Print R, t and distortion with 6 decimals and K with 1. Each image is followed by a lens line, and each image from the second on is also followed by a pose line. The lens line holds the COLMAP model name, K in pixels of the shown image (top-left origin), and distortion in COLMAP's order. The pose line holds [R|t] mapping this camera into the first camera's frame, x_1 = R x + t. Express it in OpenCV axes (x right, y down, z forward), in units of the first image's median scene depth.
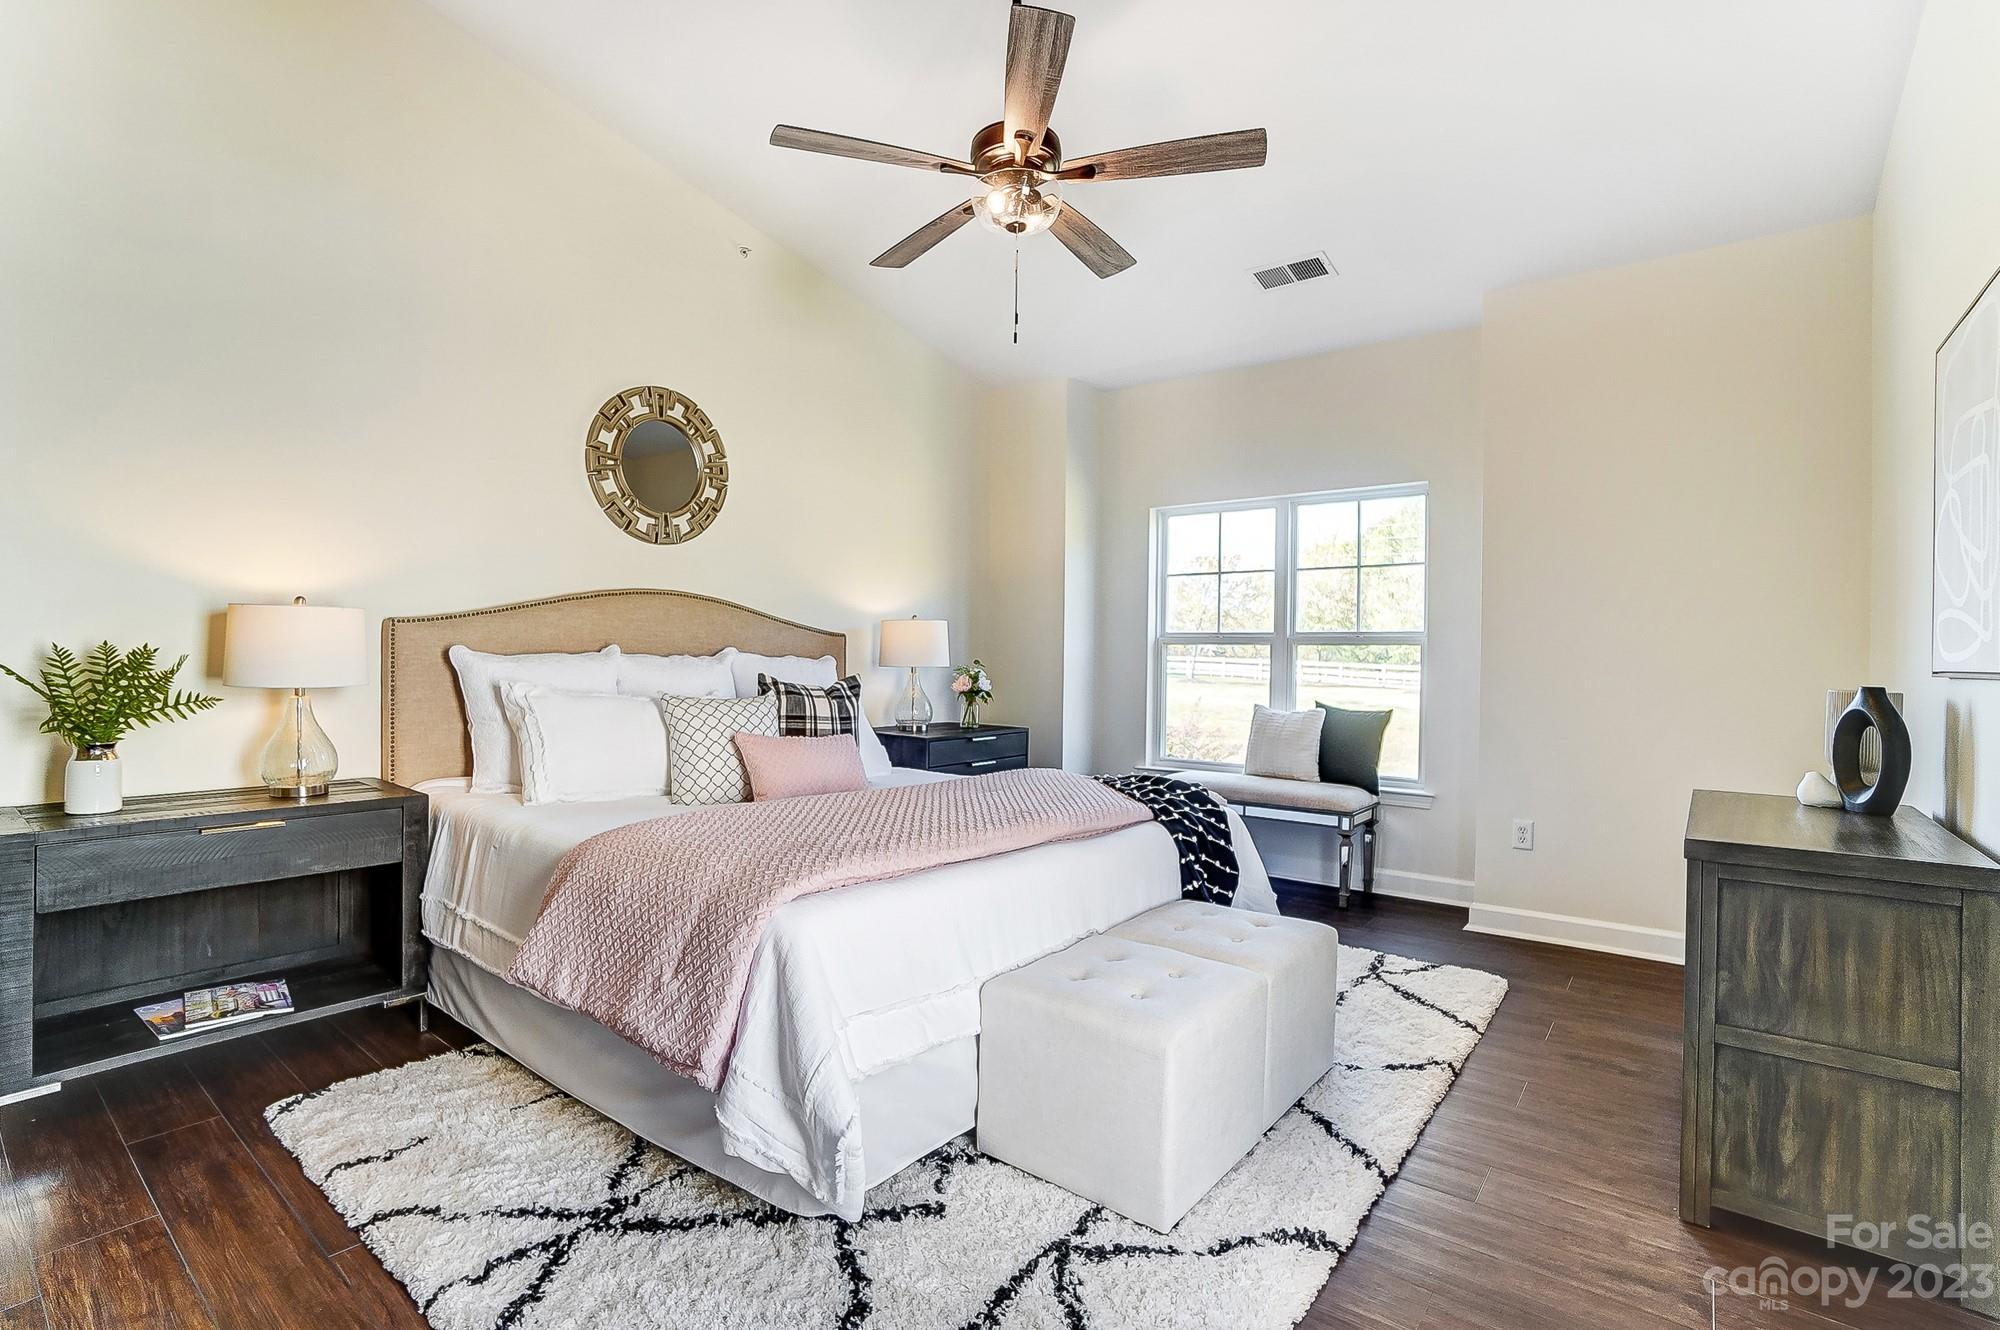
lens RADIAL K [[912.0, 0, 988.9], [0, 912.0, 674.2], [0, 0, 1]] dist [-0.058374, 0.019779]
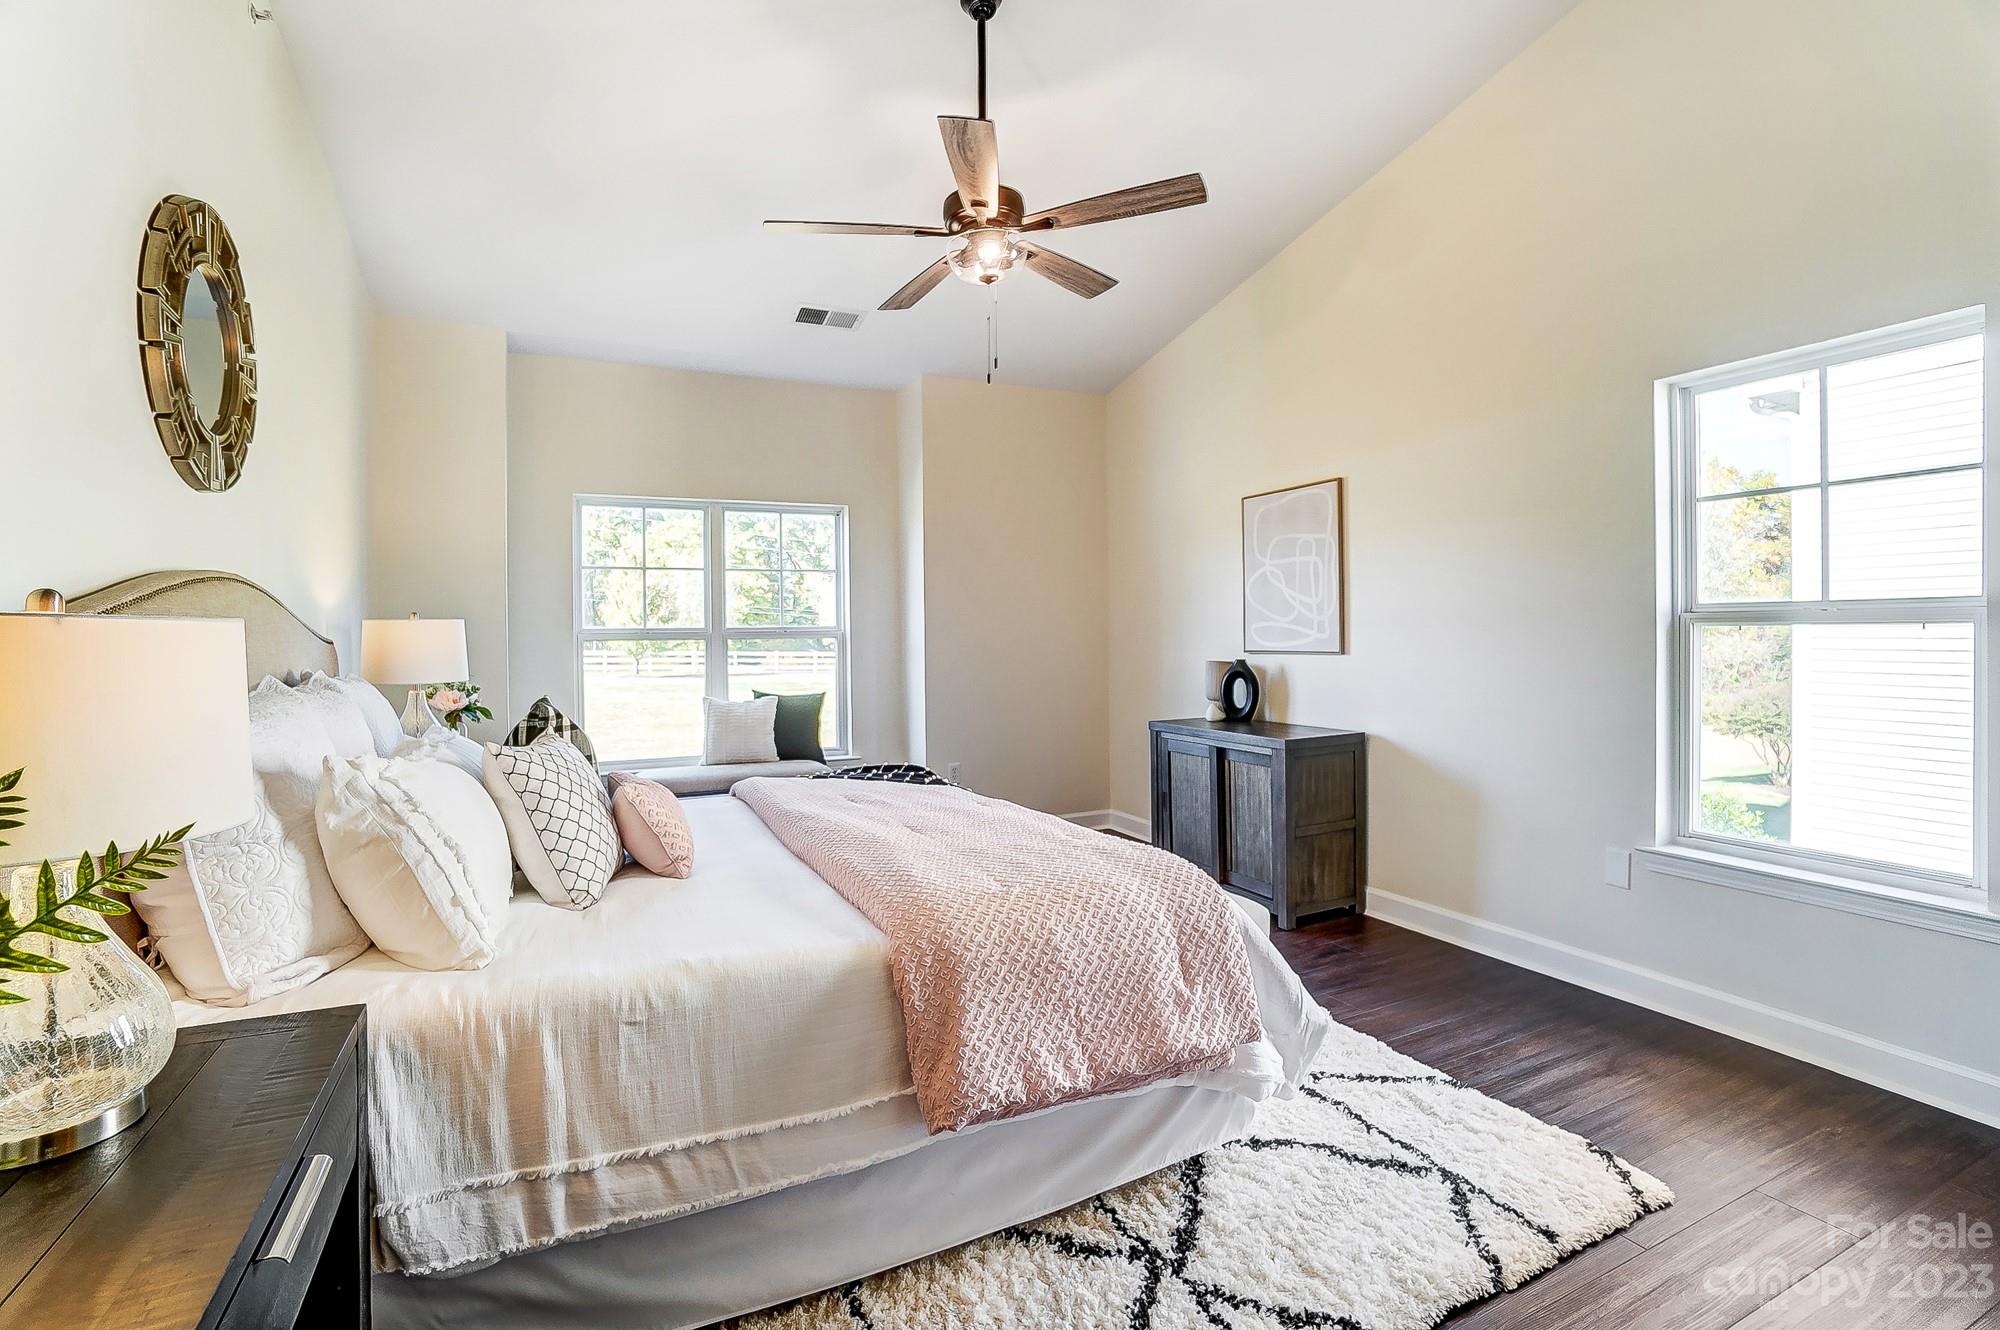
lens RADIAL K [[872.8, 0, 993.4], [0, 872.8, 657.3], [0, 0, 1]] dist [-0.052688, -0.000065]
pose [[0.451541, -0.039851, 0.891360, -0.481286], [0.034934, 0.999026, 0.026968, -0.030054], [-0.891566, 0.018961, 0.452494, 0.266831]]
